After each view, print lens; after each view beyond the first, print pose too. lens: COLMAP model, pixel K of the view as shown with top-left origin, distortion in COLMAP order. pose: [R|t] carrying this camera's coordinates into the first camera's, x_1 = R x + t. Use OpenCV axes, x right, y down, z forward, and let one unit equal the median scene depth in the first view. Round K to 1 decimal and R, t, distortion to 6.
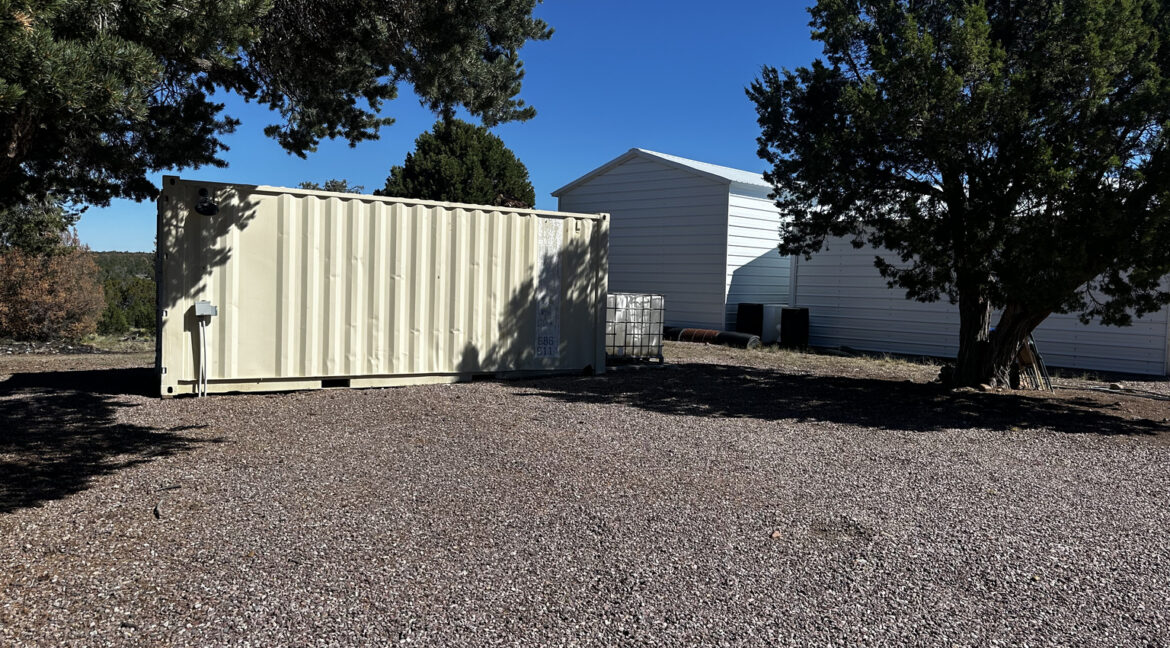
lens RADIAL K [[795.1, 0, 585.0], [0, 795.1, 324.0], [0, 0, 1]] dist [0.000353, 0.000049]
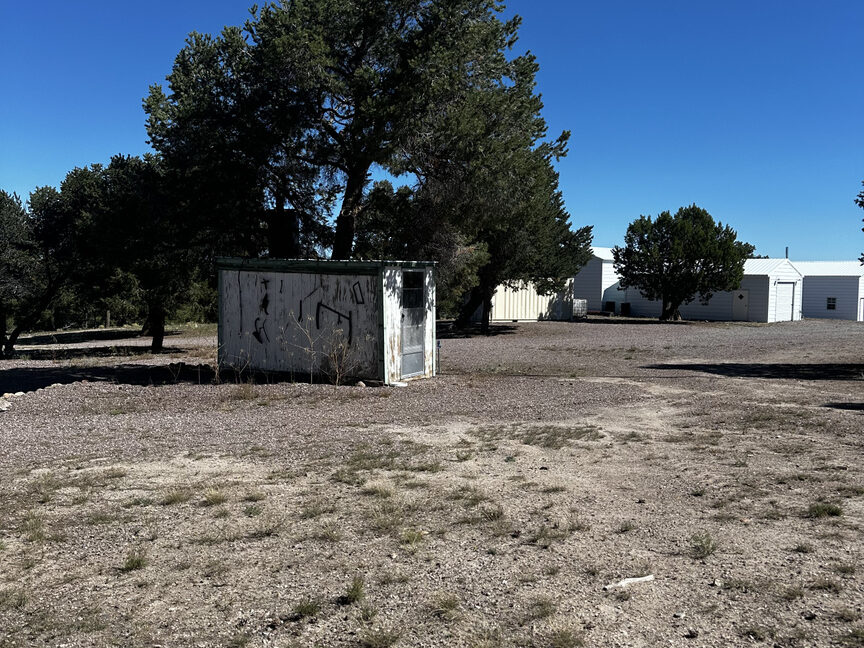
lens RADIAL K [[601.5, 0, 432.0], [0, 601.5, 324.0], [0, 0, 1]] dist [0.000672, 0.000024]
pose [[0.997254, -0.010890, -0.073252, -0.485243], [0.011532, 0.999899, 0.008352, 0.053708], [0.073153, -0.009174, 0.997279, -2.135991]]
